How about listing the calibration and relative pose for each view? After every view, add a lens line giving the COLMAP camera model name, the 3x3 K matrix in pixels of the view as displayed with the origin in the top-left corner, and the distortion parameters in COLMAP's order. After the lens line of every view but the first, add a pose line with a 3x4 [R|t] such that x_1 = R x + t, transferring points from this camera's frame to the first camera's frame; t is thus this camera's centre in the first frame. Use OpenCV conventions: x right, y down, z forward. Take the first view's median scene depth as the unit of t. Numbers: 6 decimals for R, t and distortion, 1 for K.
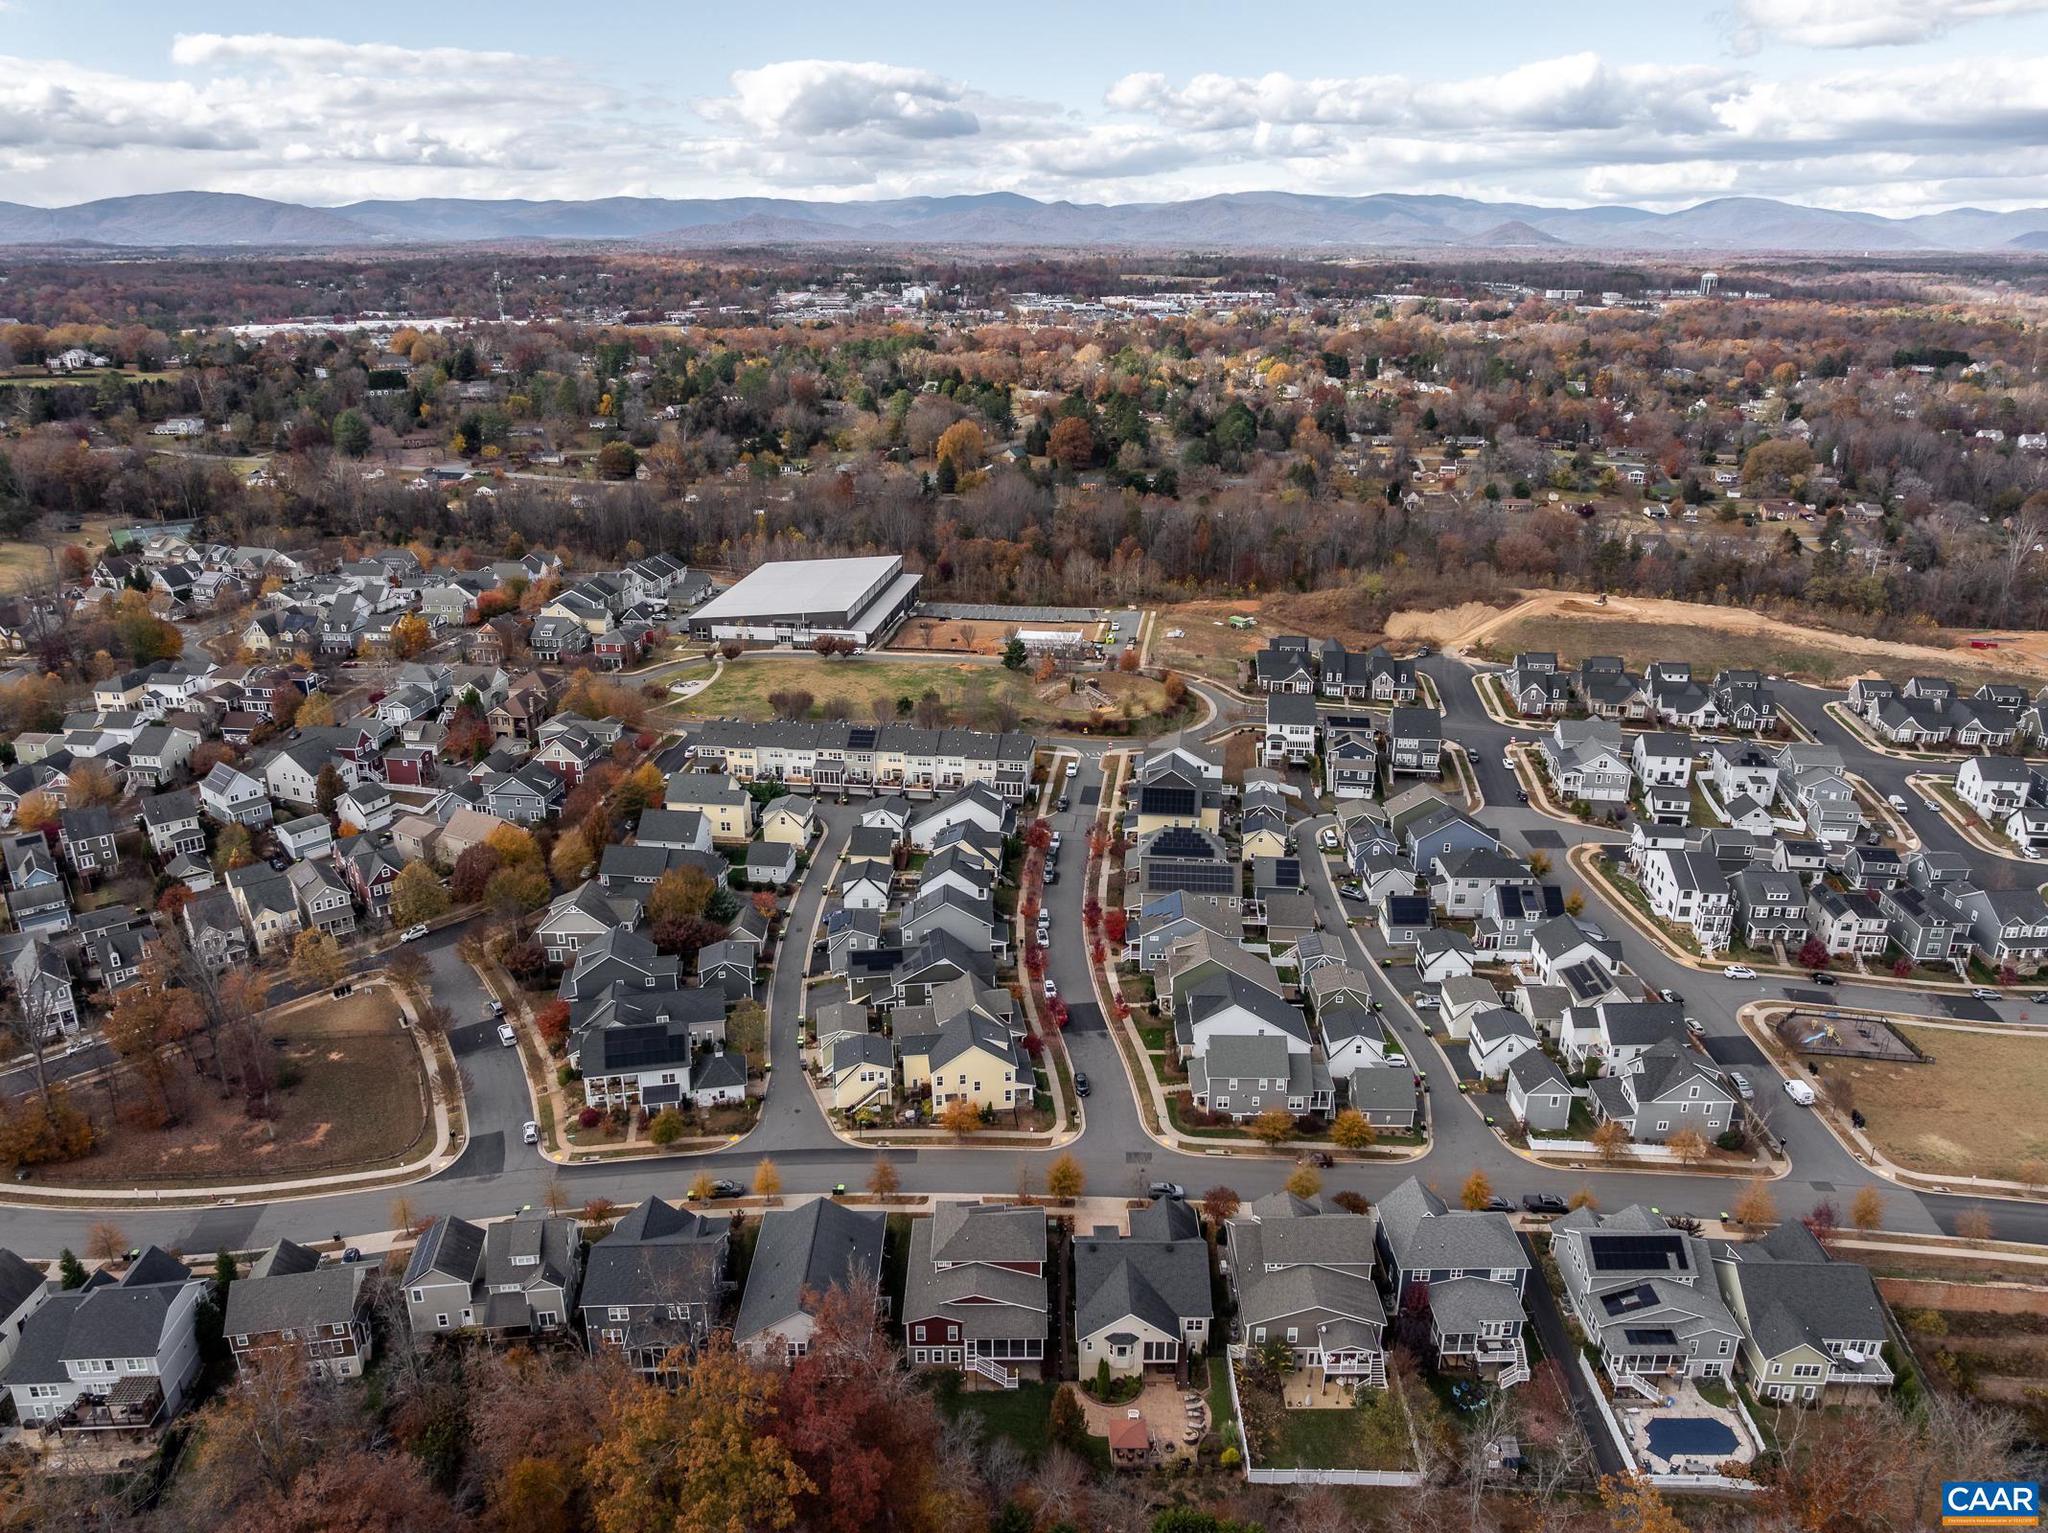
lens RADIAL K [[1484.7, 0, 1049.7], [0, 1484.7, 735.7], [0, 0, 1]] dist [-0.034861, -0.001392]
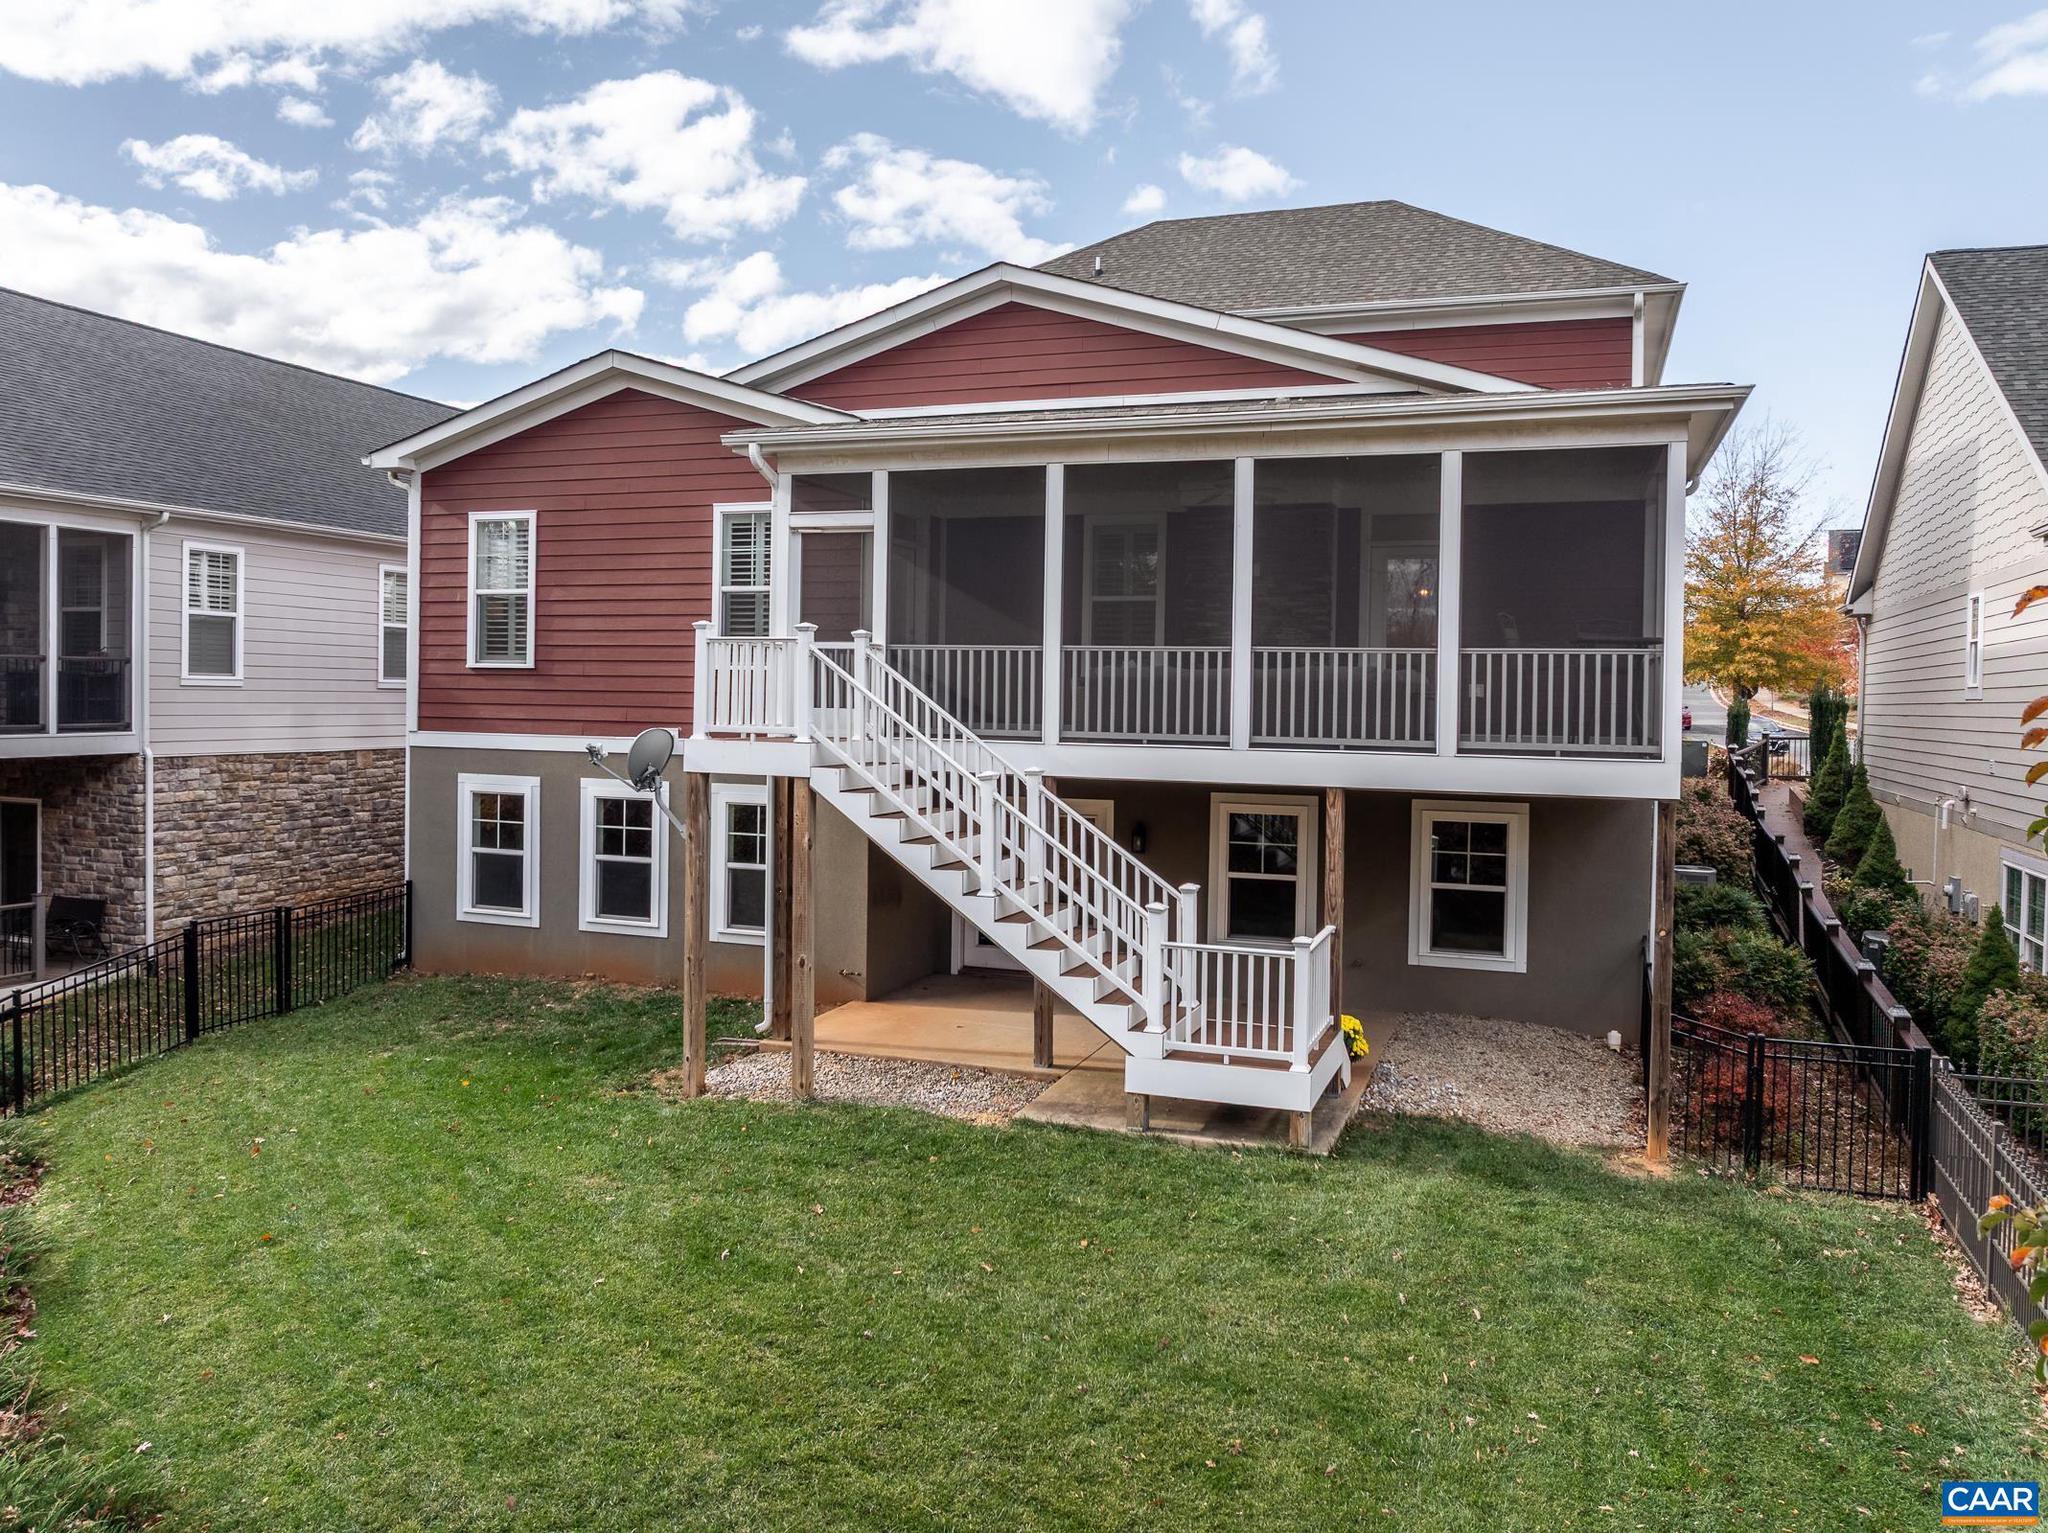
lens RADIAL K [[1484.7, 0, 1049.7], [0, 1484.7, 735.7], [0, 0, 1]] dist [-0.034861, -0.001392]
pose [[0.934549, 0.020177, -0.355261, -0.005905], [-0.138664, 0.940116, -0.311376, 0.338849], [0.327704, 0.340258, 0.881382, 0.698317]]
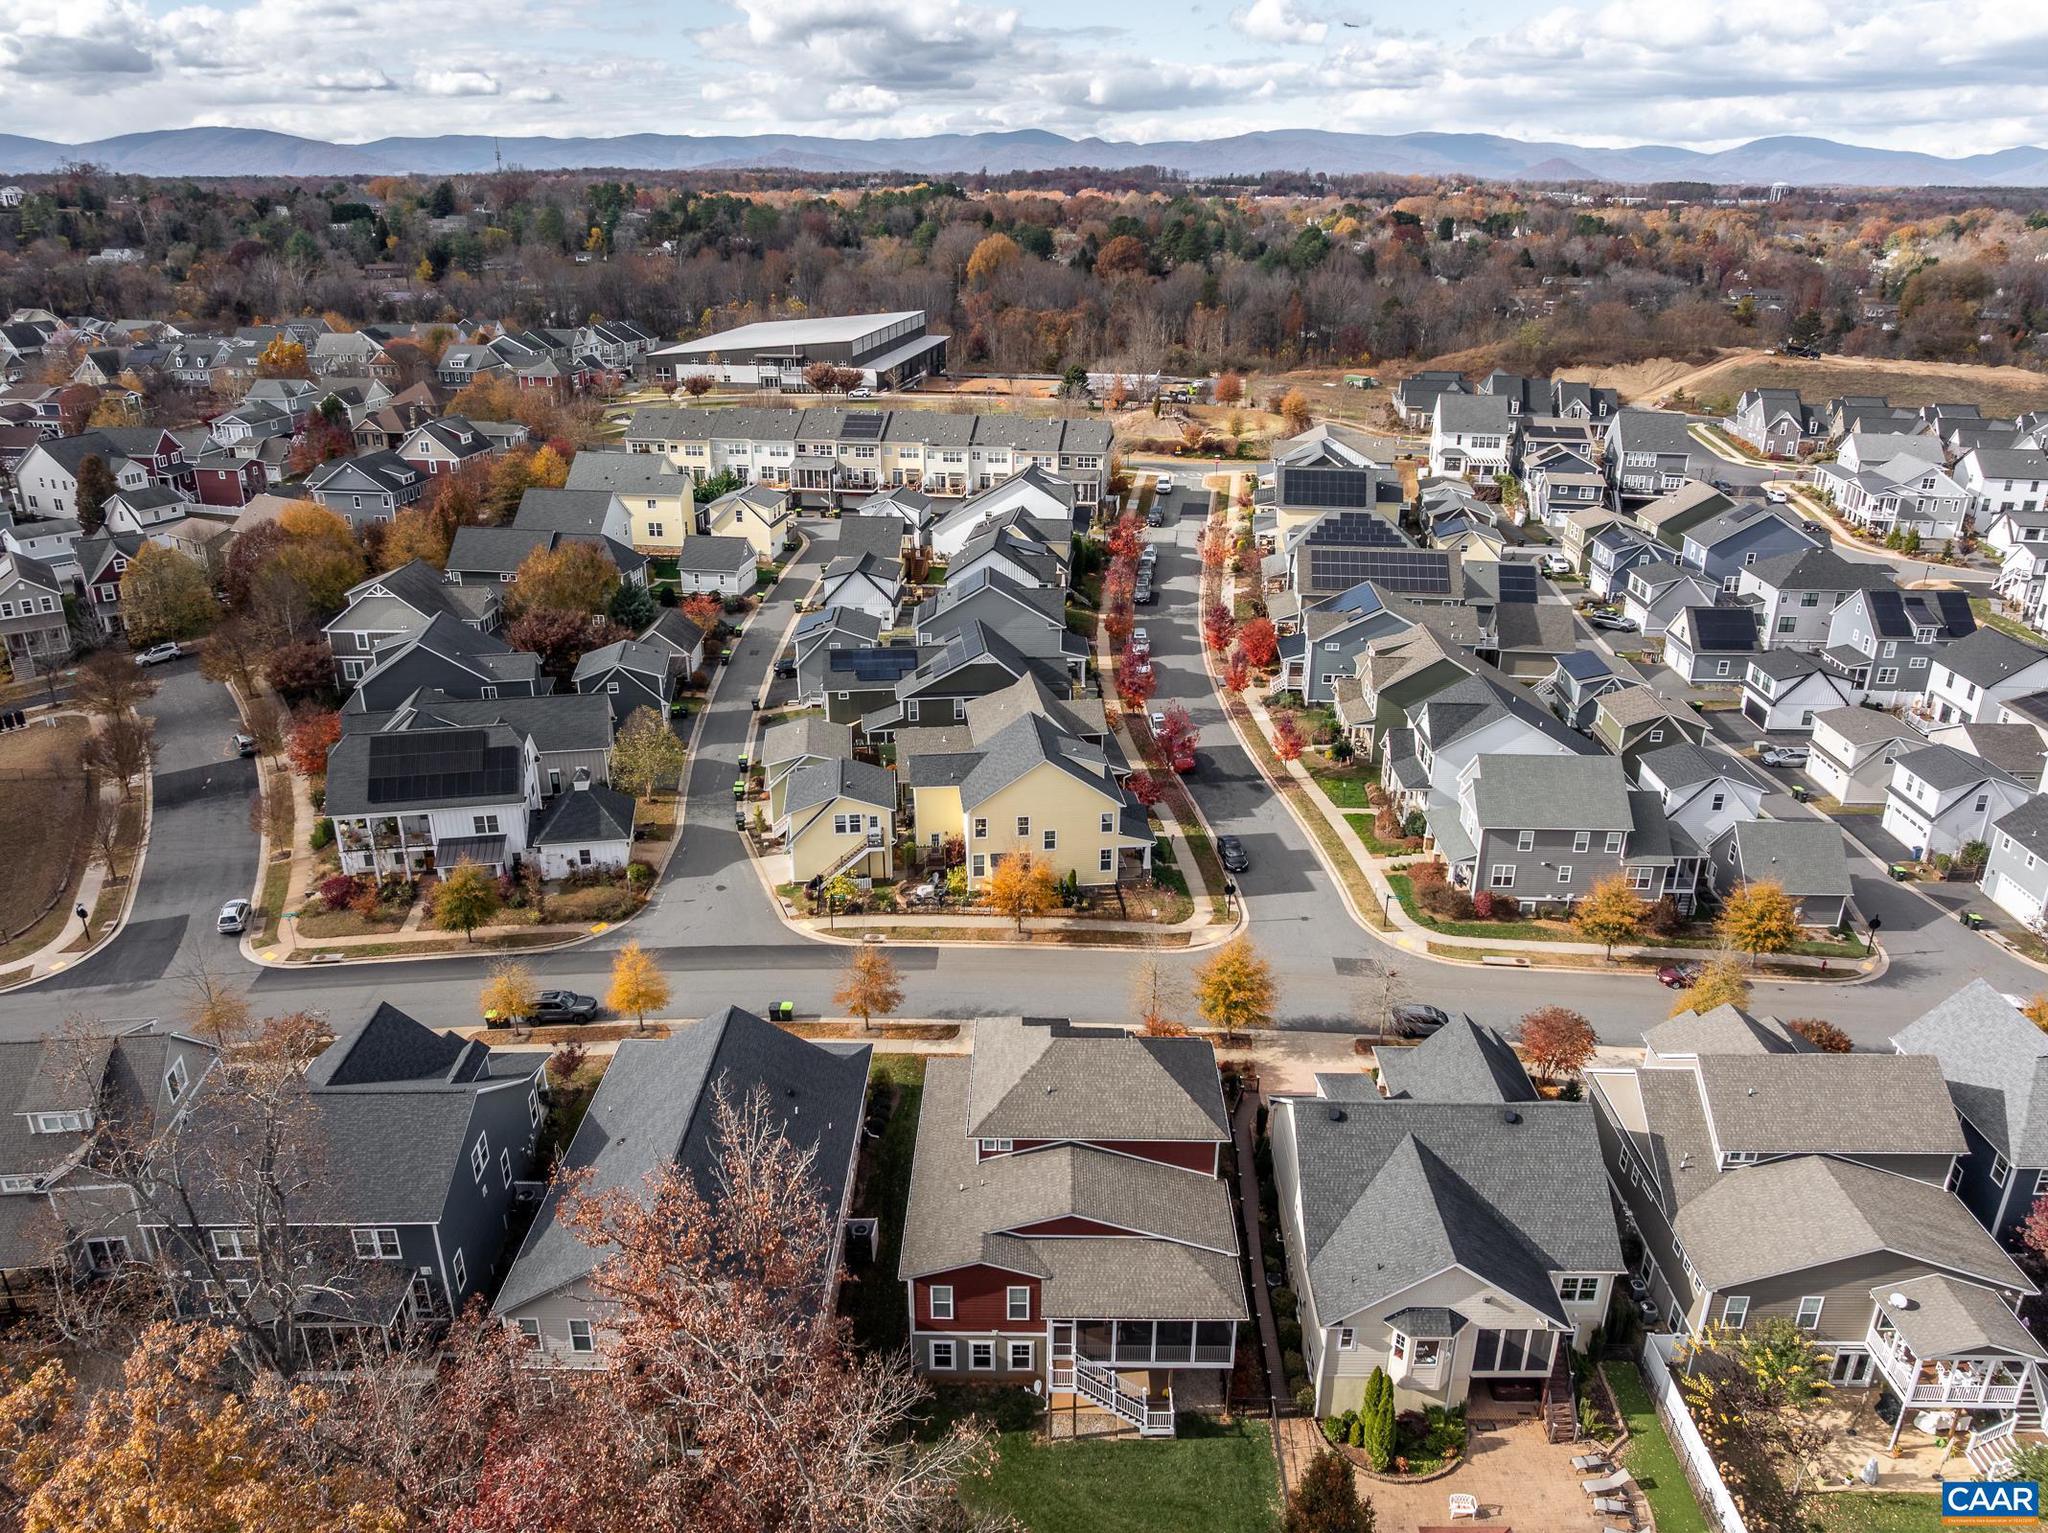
lens RADIAL K [[1484.7, 0, 1049.7], [0, 1484.7, 735.7], [0, 0, 1]] dist [-0.034861, -0.001392]
pose [[0.999825, 0.008779, -0.016537, -0.038797], [-0.008218, 0.999399, 0.033683, 0.173529], [0.016823, -0.033541, 0.999296, 0.443165]]
